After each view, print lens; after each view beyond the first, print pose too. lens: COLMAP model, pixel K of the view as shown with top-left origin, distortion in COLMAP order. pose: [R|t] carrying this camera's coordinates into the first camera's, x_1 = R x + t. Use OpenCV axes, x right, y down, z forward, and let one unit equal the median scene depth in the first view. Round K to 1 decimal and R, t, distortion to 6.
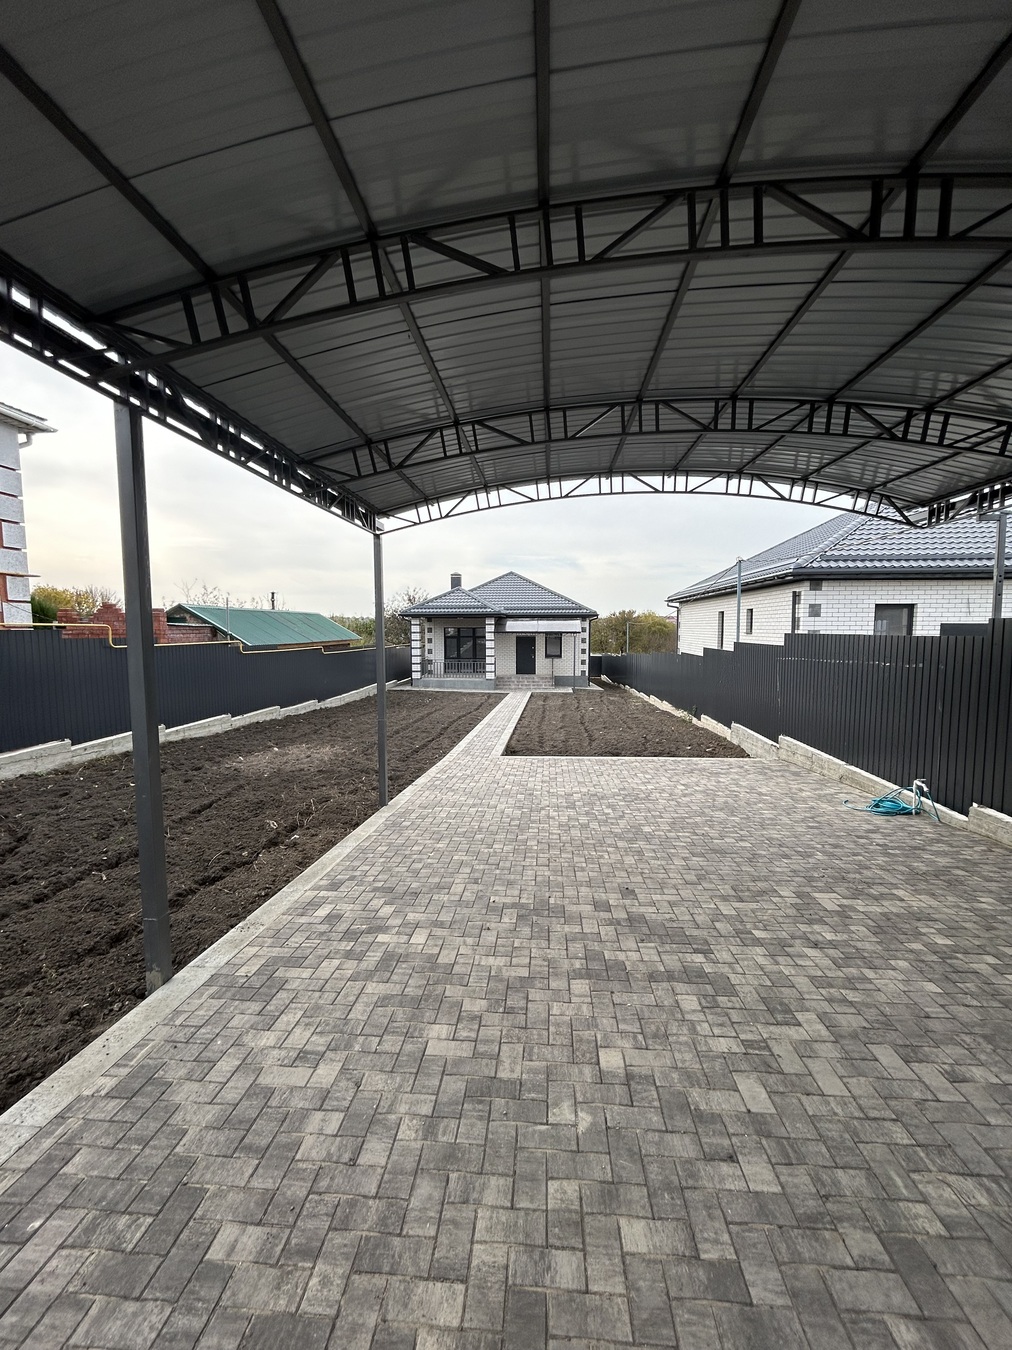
lens RADIAL K [[552.5, 0, 506.0], [0, 552.5, 675.0], [0, 0, 1]] dist [-0.000984, -0.000199]
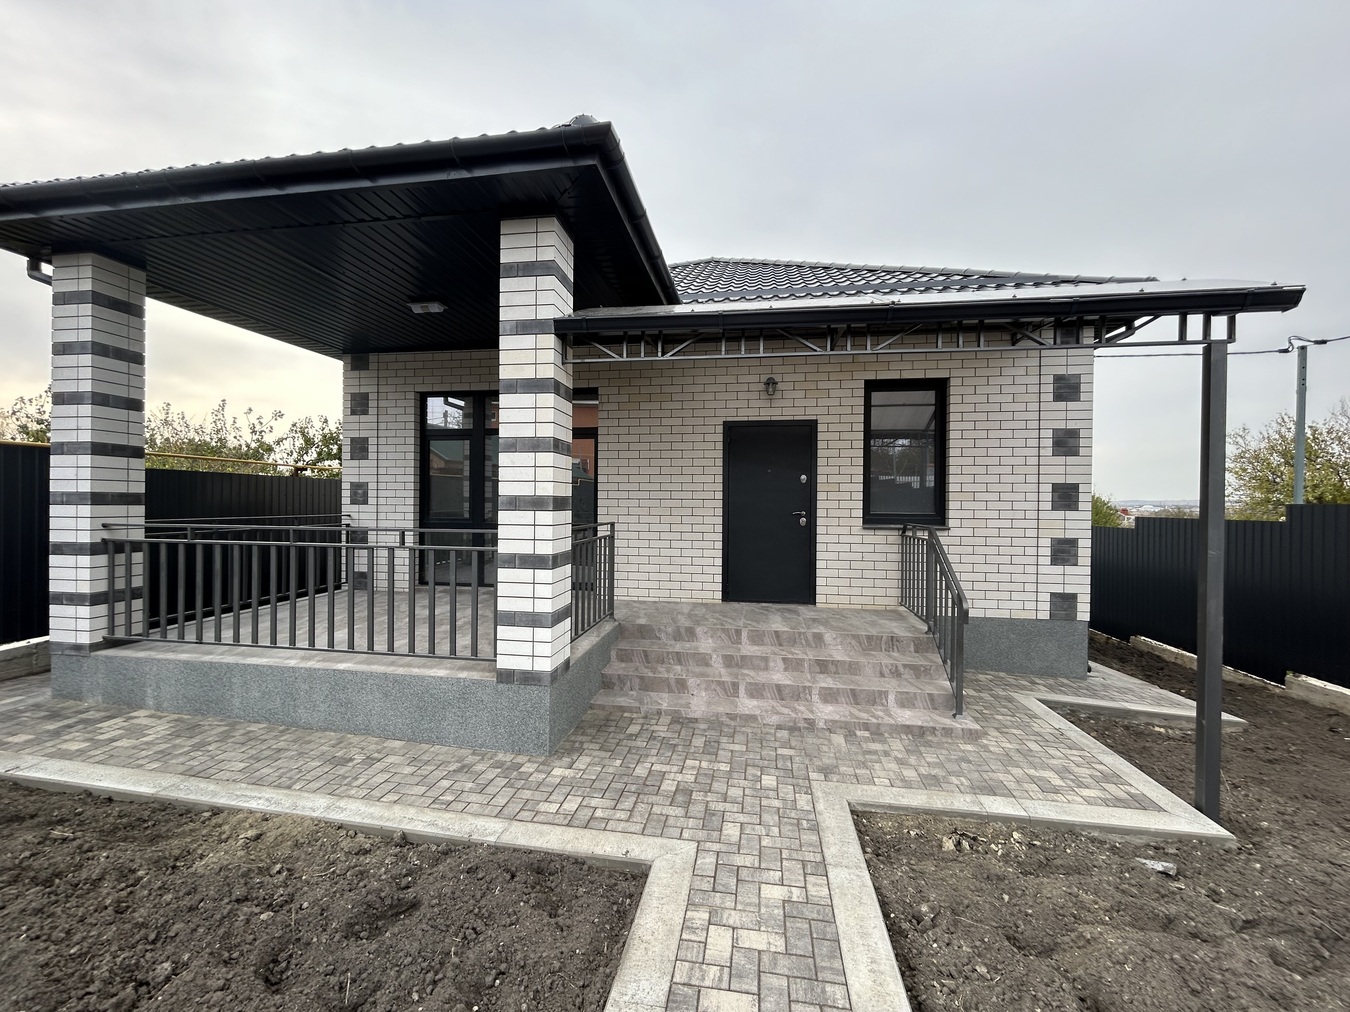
lens RADIAL K [[552.5, 0, 675.0], [0, 552.5, 506.0], [0, 0, 1]] dist [-0.000984, -0.000199]
pose [[0.997261, 0.010086, -0.073275, 0.014958], [-0.016348, 0.996215, -0.085373, -0.020145], [0.072137, 0.086337, 0.993651, 0.790805]]
